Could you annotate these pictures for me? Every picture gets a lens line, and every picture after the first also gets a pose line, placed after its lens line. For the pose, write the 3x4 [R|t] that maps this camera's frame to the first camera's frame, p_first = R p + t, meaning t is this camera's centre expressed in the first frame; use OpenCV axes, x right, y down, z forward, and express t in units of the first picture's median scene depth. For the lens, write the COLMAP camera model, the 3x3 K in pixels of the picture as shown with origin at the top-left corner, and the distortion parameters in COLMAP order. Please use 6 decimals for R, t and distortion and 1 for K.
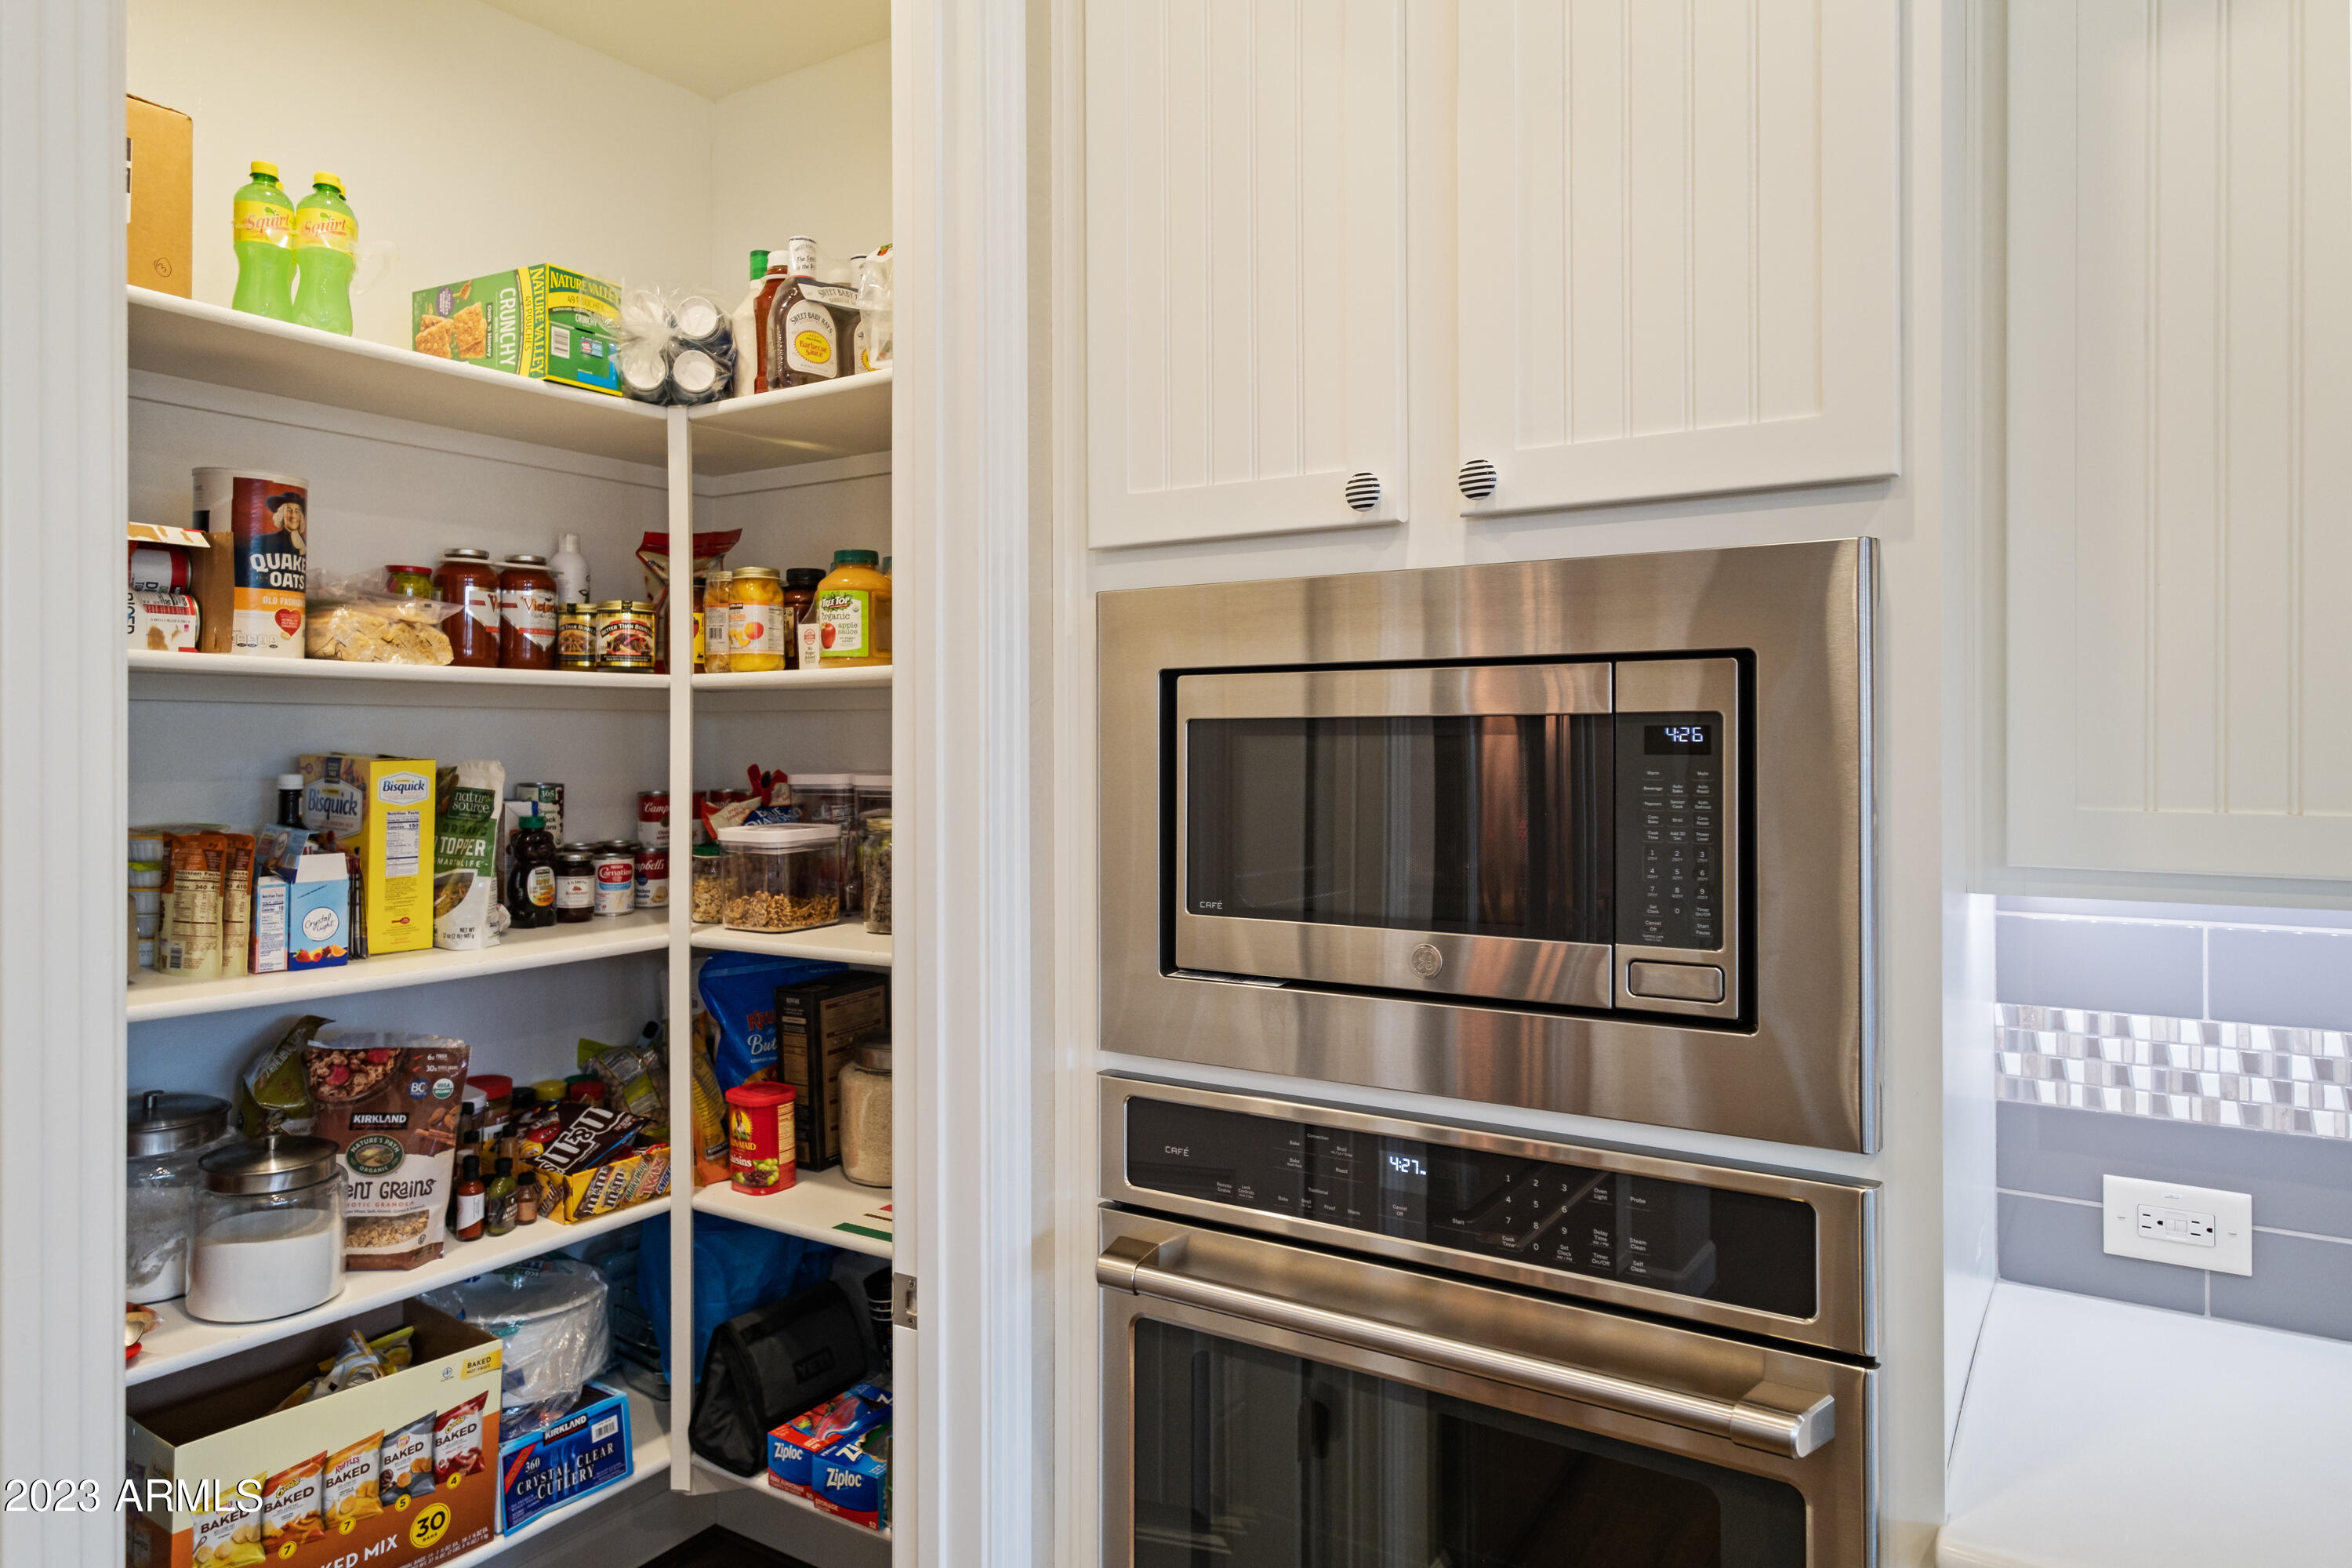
lens RADIAL K [[1523.9, 0, 1174.2], [0, 1523.9, 764.3], [0, 0, 1]] dist [0.005161, 0.000323]
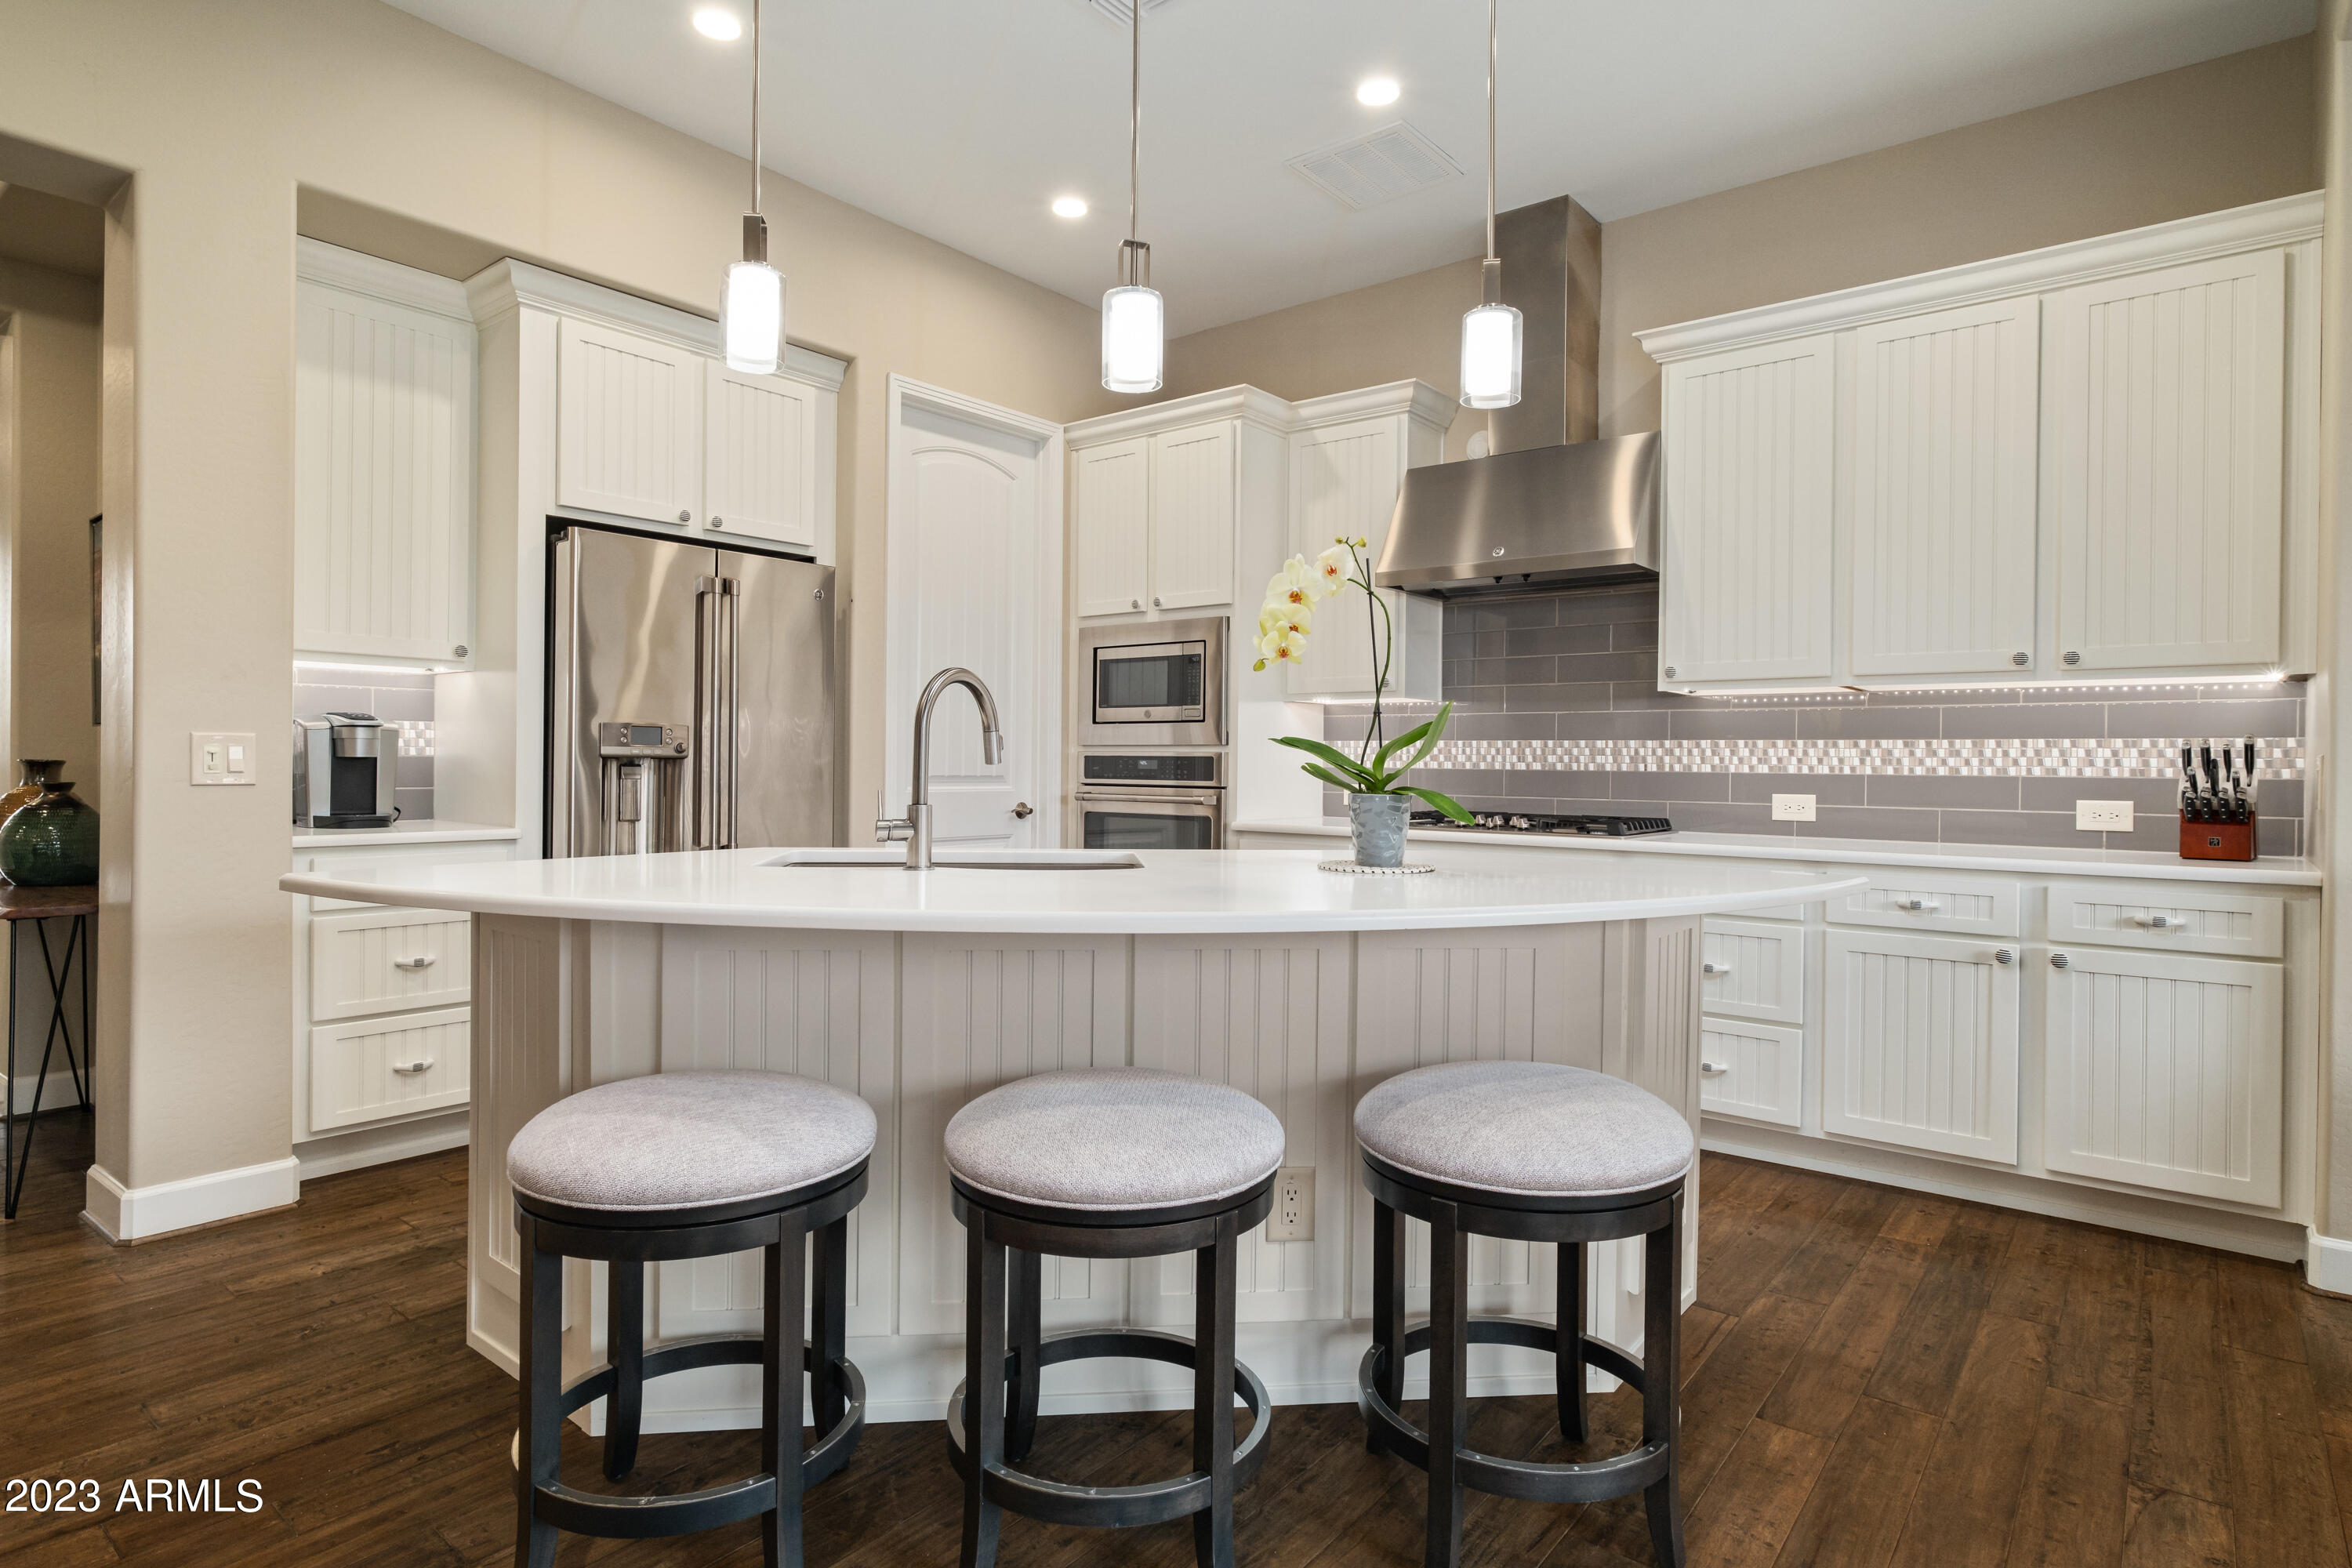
lens RADIAL K [[1263.6, 0, 1174.0], [0, 1263.6, 767.5], [0, 0, 1]] dist [0.020304, -0.000240]
pose [[0.996515, 0.013048, -0.082388, 0.483122], [-0.014162, 0.999816, -0.012946, 0.295118], [0.082204, 0.014068, 0.996516, -2.301611]]
